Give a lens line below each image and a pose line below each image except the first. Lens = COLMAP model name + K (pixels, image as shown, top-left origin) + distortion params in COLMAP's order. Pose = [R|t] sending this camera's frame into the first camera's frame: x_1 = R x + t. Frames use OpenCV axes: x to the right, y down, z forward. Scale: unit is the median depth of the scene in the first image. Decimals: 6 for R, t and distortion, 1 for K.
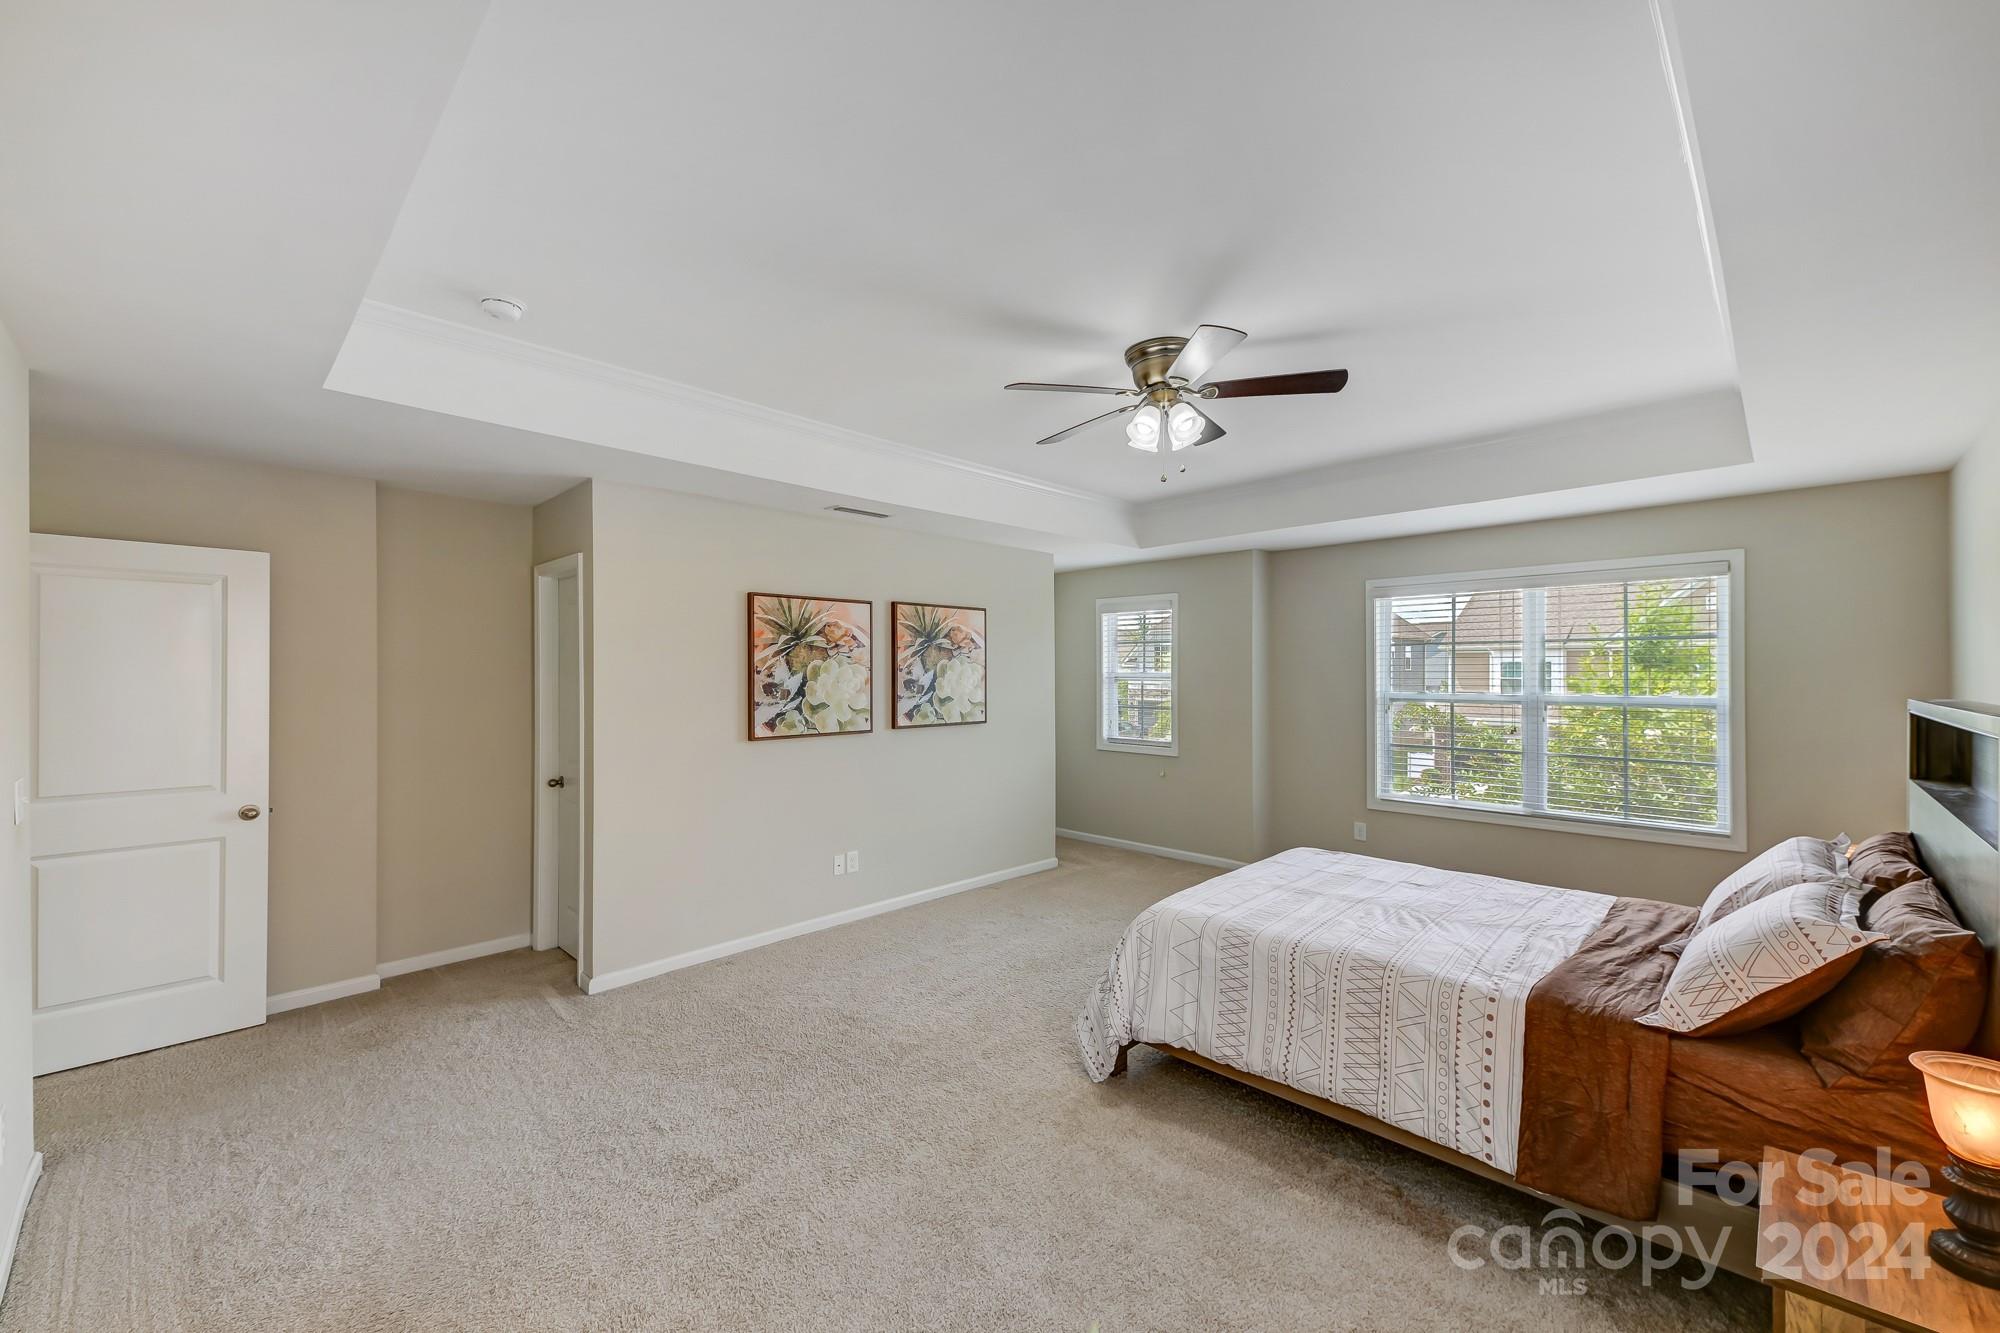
lens RADIAL K [[788.6, 0, 999.4], [0, 788.6, 676.8], [0, 0, 1]] dist [0.009930, -0.000714]
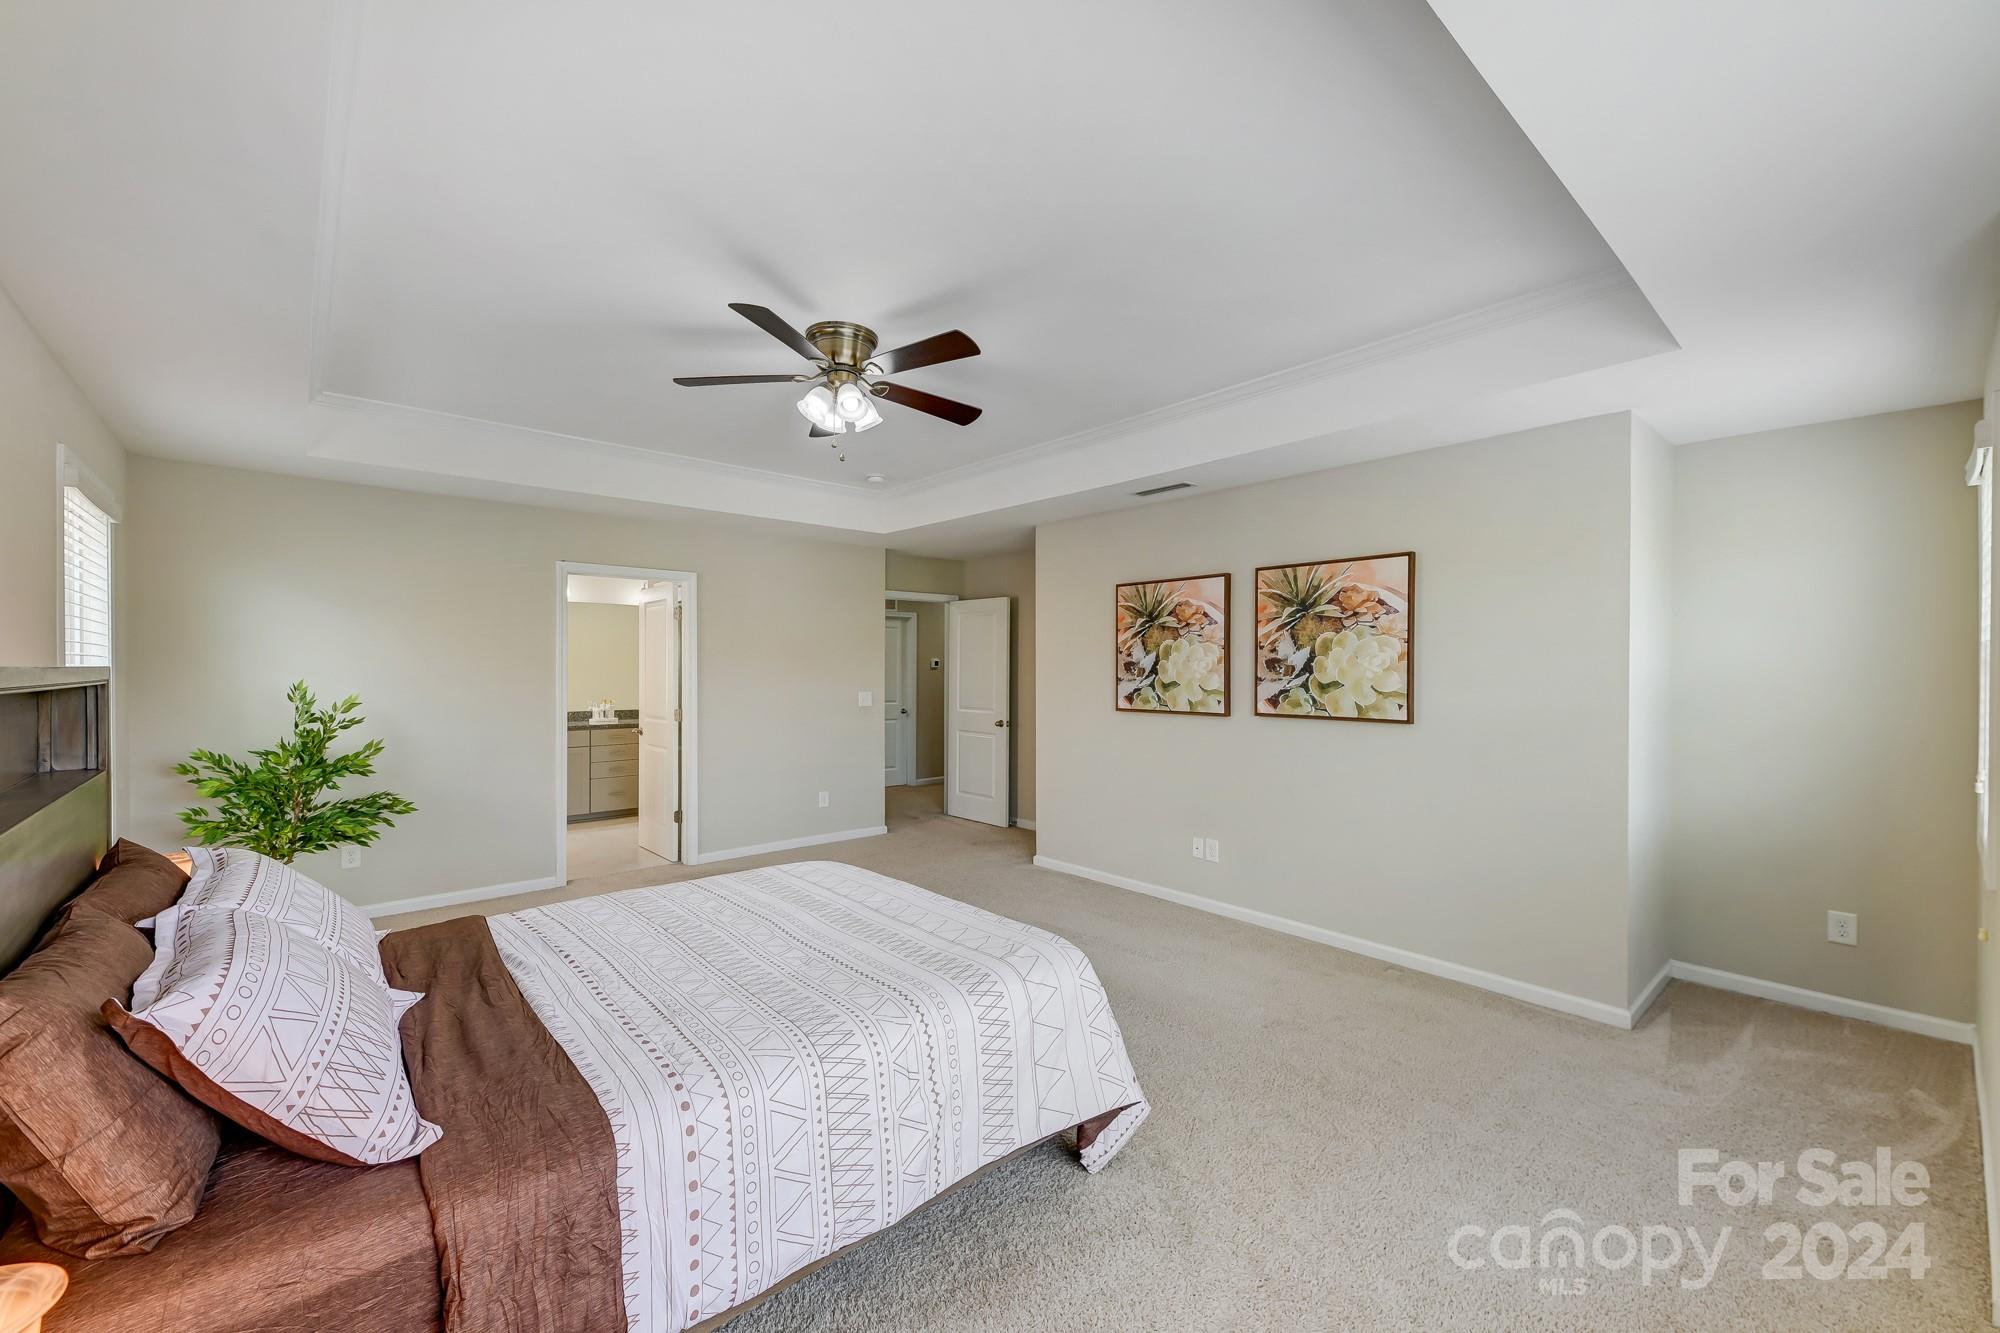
lens RADIAL K [[788.6, 0, 994.9], [0, 788.6, 659.0], [0, 0, 1]] dist [0.009930, -0.000714]
pose [[-0.050360, 0.020531, -0.998520, 0.775147], [0.024558, 0.999512, 0.019313, -0.020625], [0.998429, -0.023549, -0.050840, 0.785983]]
